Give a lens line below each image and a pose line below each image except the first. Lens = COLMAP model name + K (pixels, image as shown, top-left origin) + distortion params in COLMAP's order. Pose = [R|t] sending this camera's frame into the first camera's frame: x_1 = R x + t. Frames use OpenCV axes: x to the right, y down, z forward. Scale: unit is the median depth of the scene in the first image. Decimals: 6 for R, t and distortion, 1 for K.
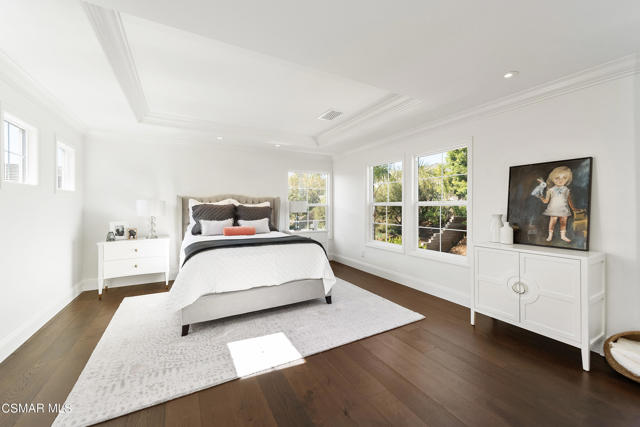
lens RADIAL K [[250.9, 0, 319.6], [0, 250.9, 207.7], [0, 0, 1]] dist [0.001538, 0.000081]
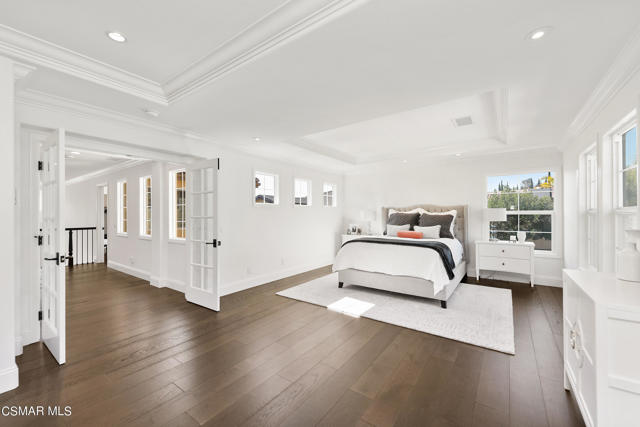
lens RADIAL K [[256.1, 0, 320.0], [0, 256.1, 213.5], [0, 0, 1]] dist [0.001063, 0.000000]
pose [[0.421173, -0.004163, -0.906971, 0.642963], [0.005668, 0.999982, -0.001957, -0.011743], [0.906963, -0.004317, 0.421189, 0.063768]]
